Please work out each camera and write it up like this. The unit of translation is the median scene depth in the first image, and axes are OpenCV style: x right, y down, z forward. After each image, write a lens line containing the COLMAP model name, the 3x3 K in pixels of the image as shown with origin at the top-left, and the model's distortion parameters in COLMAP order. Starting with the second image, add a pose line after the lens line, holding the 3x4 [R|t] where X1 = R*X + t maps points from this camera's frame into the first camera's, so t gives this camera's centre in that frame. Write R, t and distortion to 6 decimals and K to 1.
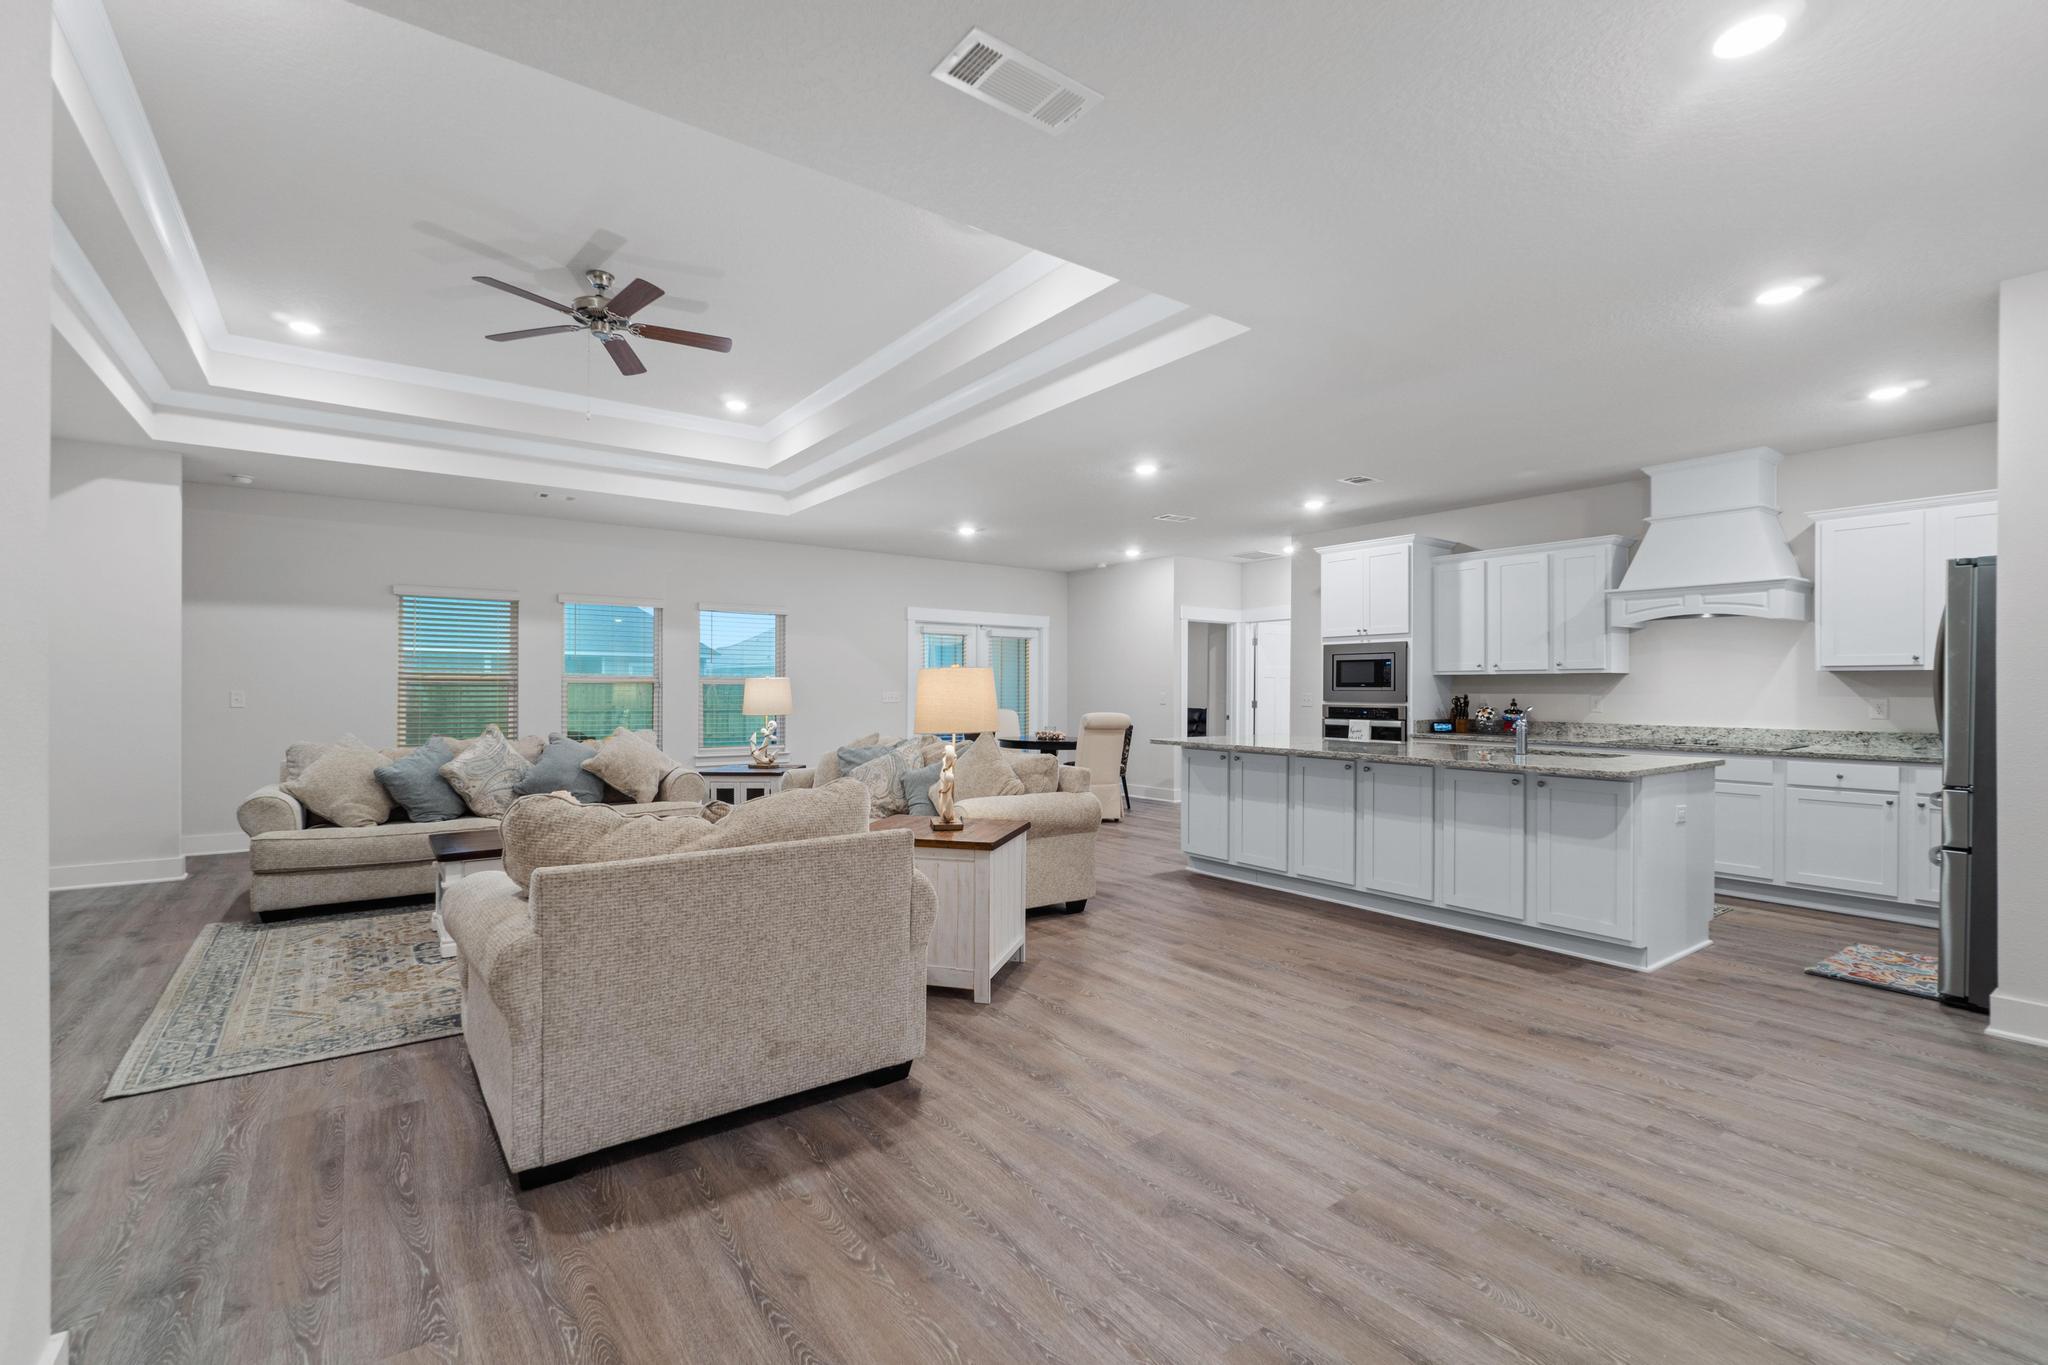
lens RADIAL K [[906.0, 0, 1014.3], [0, 906.0, 692.6], [0, 0, 1]] dist [-0.007614, 0.001301]
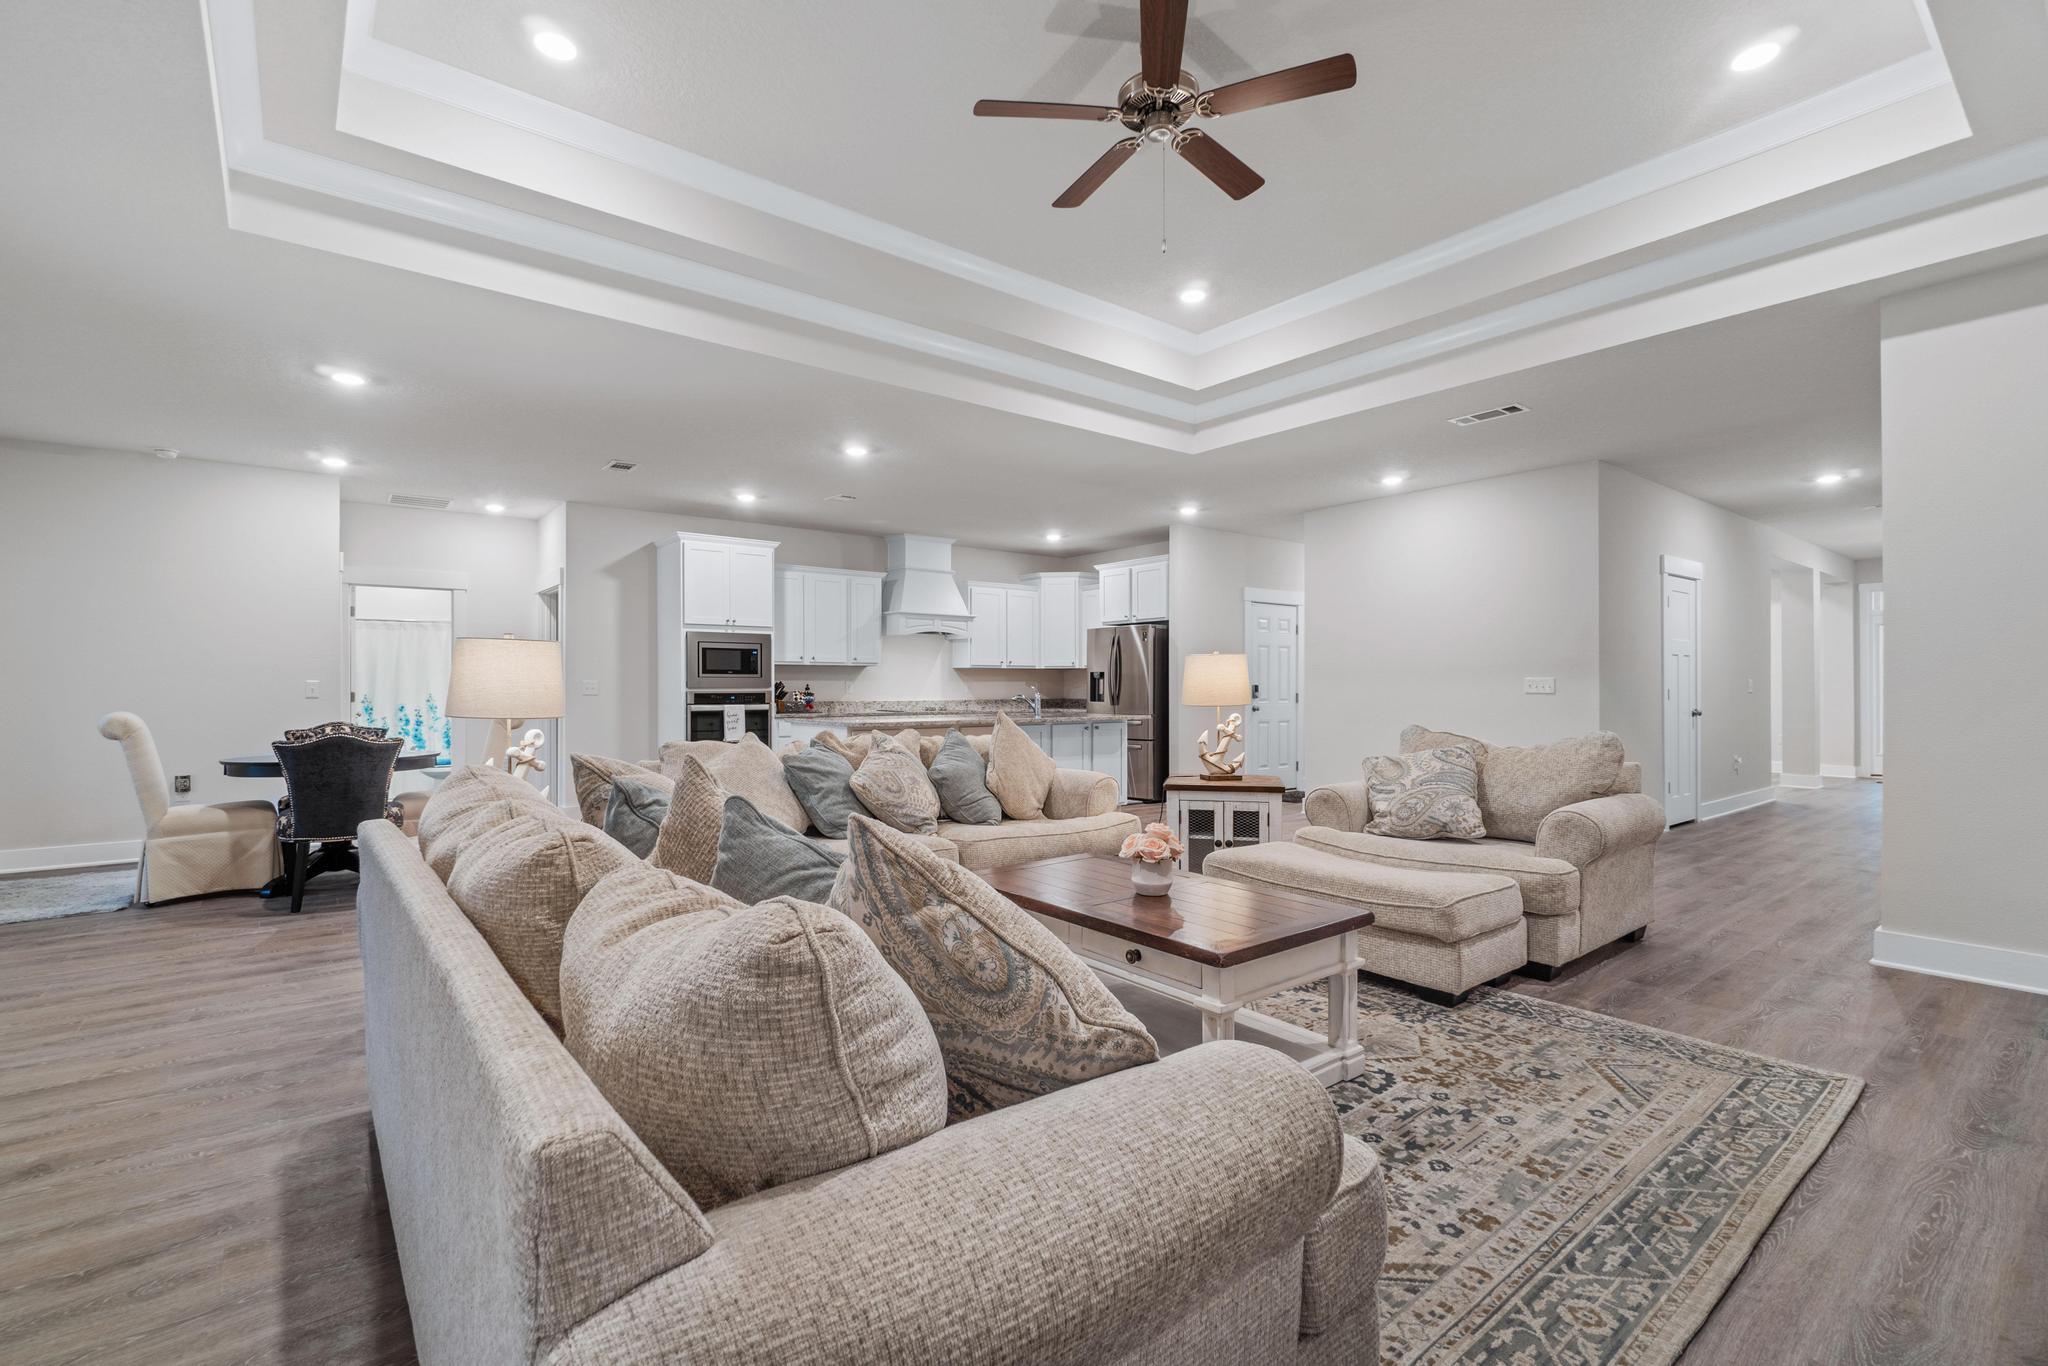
lens RADIAL K [[906.0, 0, 1023.5], [0, 906.0, 691.5], [0, 0, 1]] dist [-0.007614, 0.001301]
pose [[-0.038111, -0.008104, 0.999241, -0.993542], [0.006623, 0.999943, 0.008362, 0.011186], [-0.999252, 0.006937, -0.038055, 0.991718]]
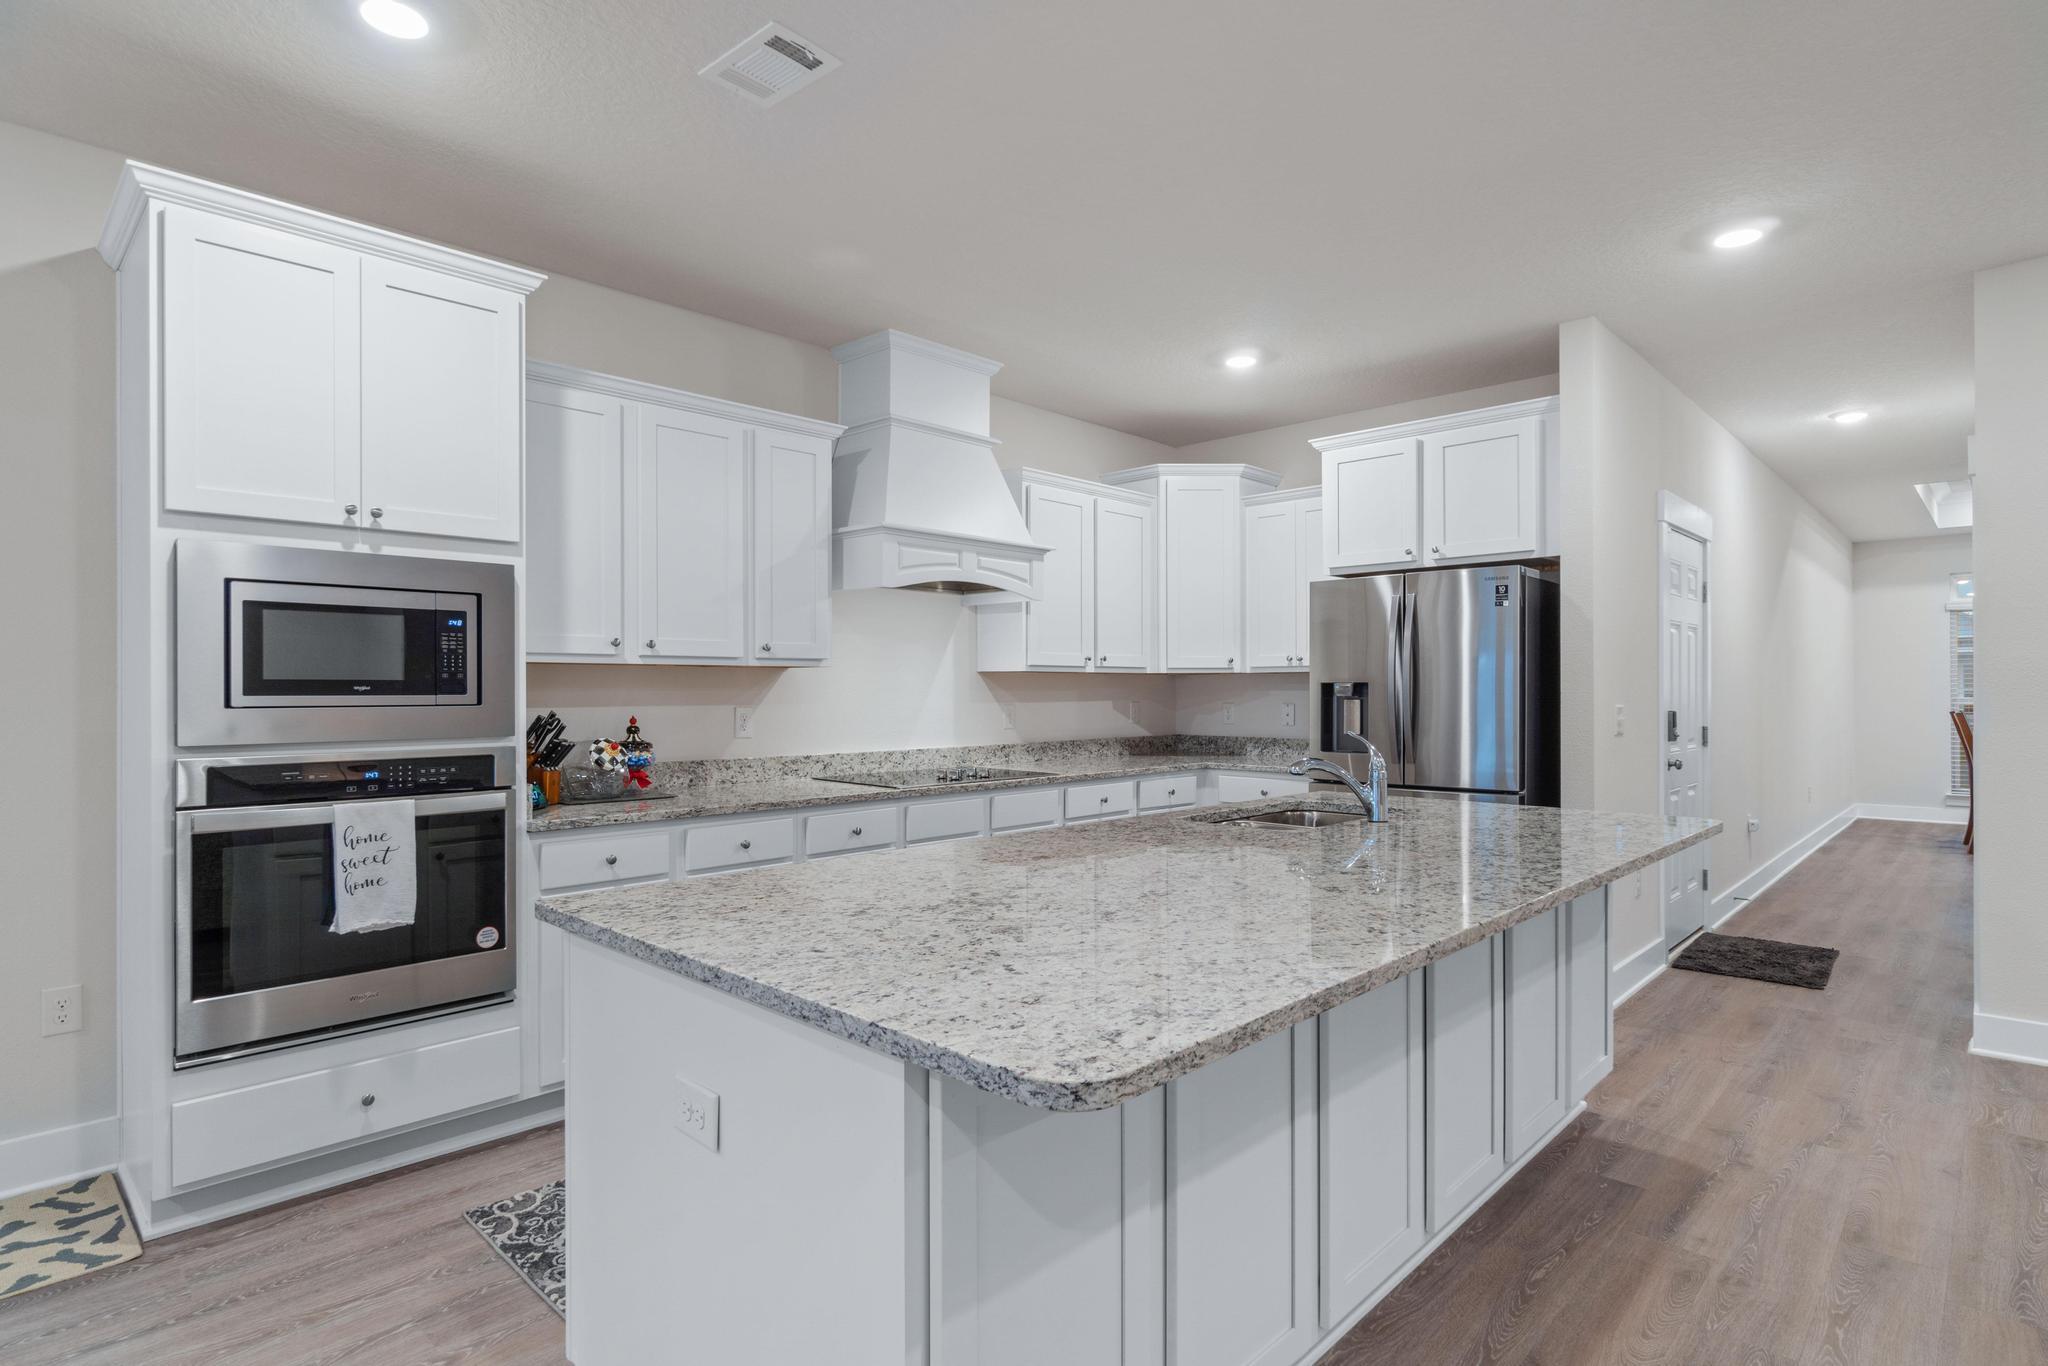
lens RADIAL K [[1045.2, 0, 1022.6], [0, 1045.2, 684.4], [0, 0, 1]] dist [-0.002528, -0.005213]
pose [[-0.169536, 0.001738, 0.985523, -0.008365], [0.005295, 0.999986, -0.000852, -0.011574], [-0.985510, 0.005074, -0.169542, 1.194357]]
